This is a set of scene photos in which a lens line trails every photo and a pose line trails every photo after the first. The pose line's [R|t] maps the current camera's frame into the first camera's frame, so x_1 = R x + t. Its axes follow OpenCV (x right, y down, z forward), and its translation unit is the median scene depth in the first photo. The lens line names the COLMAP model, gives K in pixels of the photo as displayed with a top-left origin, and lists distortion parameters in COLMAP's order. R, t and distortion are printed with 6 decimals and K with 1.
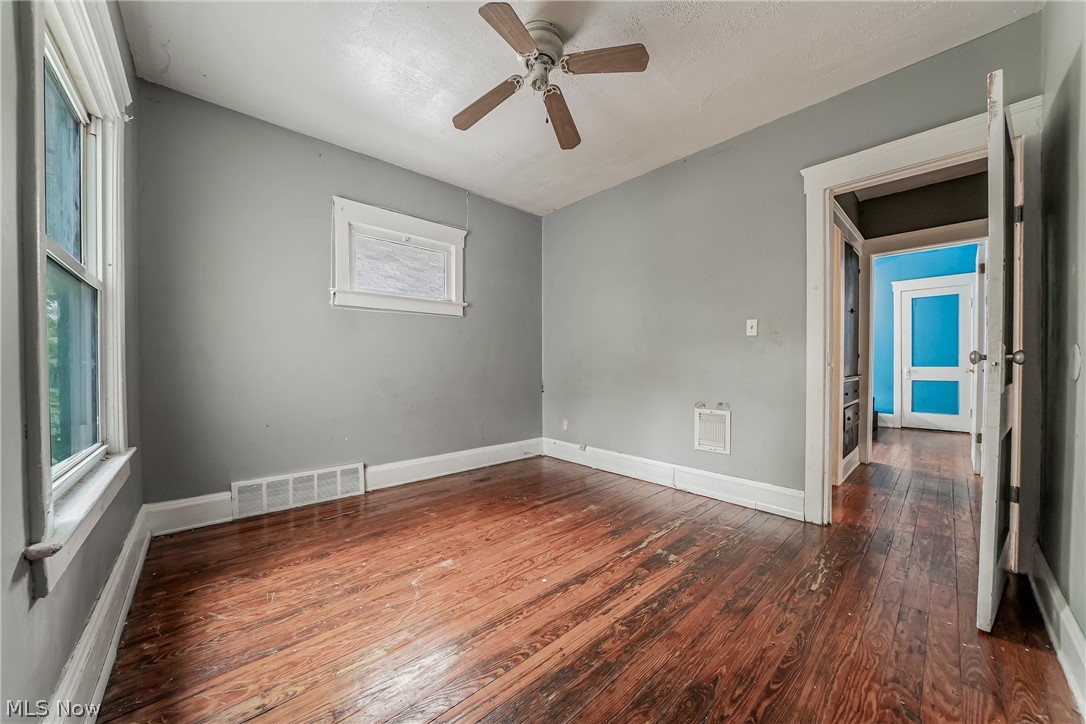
lens RADIAL K [[377.3, 0, 545.2], [0, 377.3, 365.0], [0, 0, 1]] dist [0.000478, 0.000130]
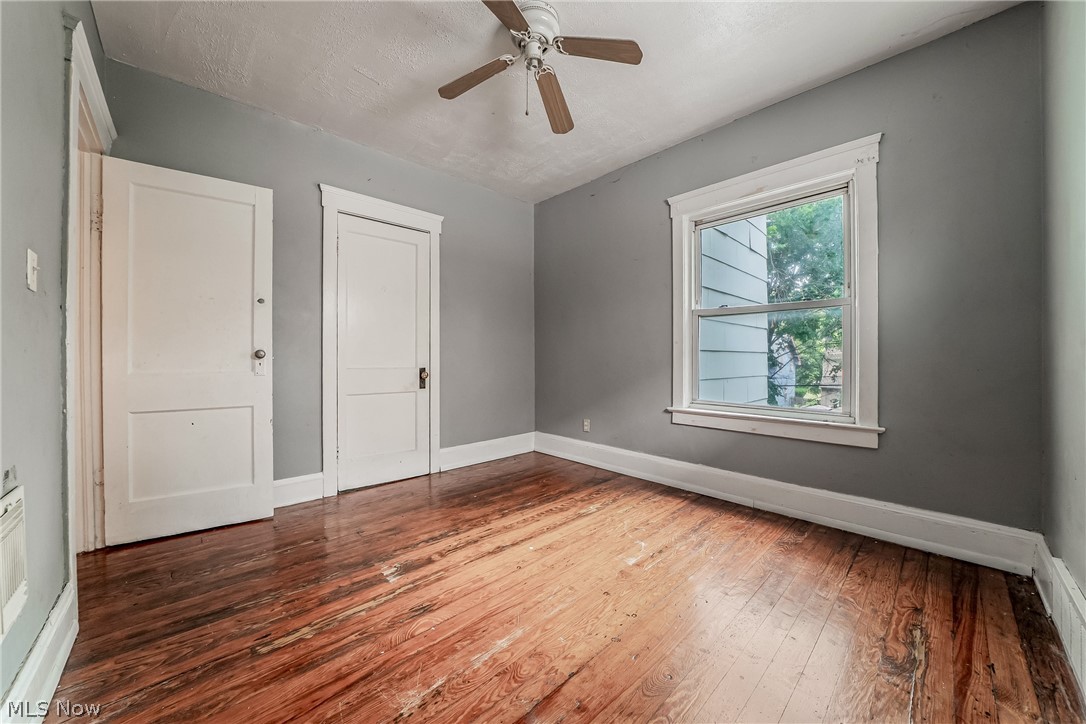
lens RADIAL K [[377.3, 0, 542.2], [0, 377.3, 360.4], [0, 0, 1]] dist [0.000478, 0.000130]
pose [[-0.999897, 0.001835, -0.014211, -0.015187], [0.001737, 0.999974, 0.006953, -0.000965], [0.014223, 0.006928, -0.999875, 1.636702]]
